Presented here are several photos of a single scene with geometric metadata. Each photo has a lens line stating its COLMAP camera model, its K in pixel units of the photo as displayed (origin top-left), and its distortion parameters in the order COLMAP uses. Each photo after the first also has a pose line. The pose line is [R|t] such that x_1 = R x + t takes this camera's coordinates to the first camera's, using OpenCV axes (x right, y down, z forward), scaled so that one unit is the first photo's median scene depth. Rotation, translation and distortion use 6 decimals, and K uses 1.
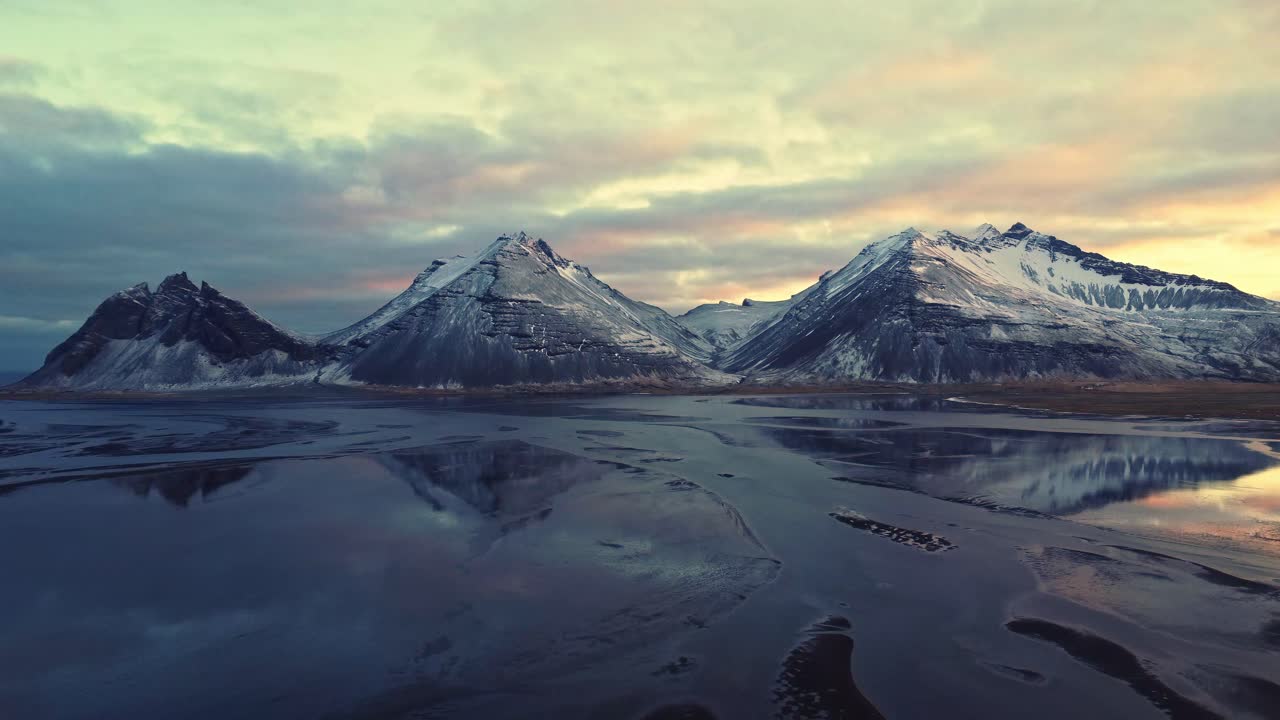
lens RADIAL K [[976.6, 0, 640.0], [0, 976.6, 360.0], [0, 0, 1]] dist [0.007024, 0.005281]
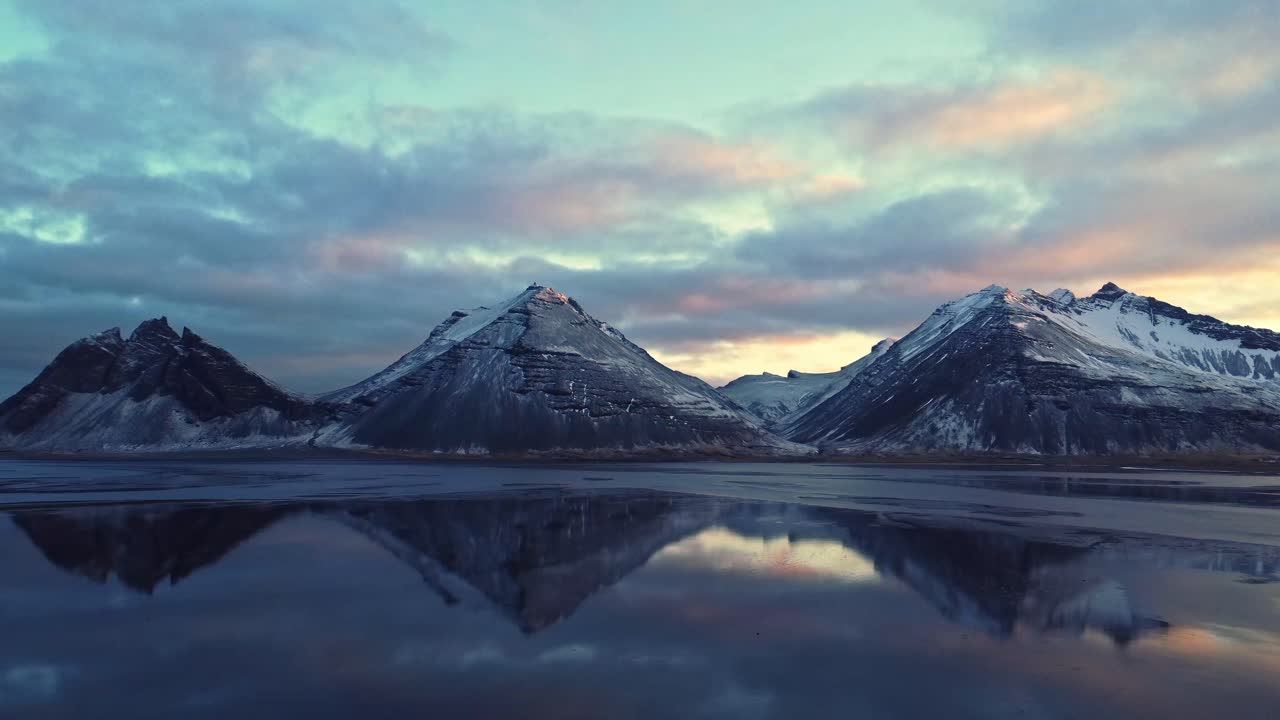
lens RADIAL K [[976.6, 0, 640.0], [0, 976.6, 360.0], [0, 0, 1]] dist [0.007024, 0.005281]
pose [[0.999908, 0.011353, -0.007444, -0.043783], [-0.011987, 0.995728, -0.091555, 0.021805], [0.006372, 0.091636, 0.995772, 0.158030]]
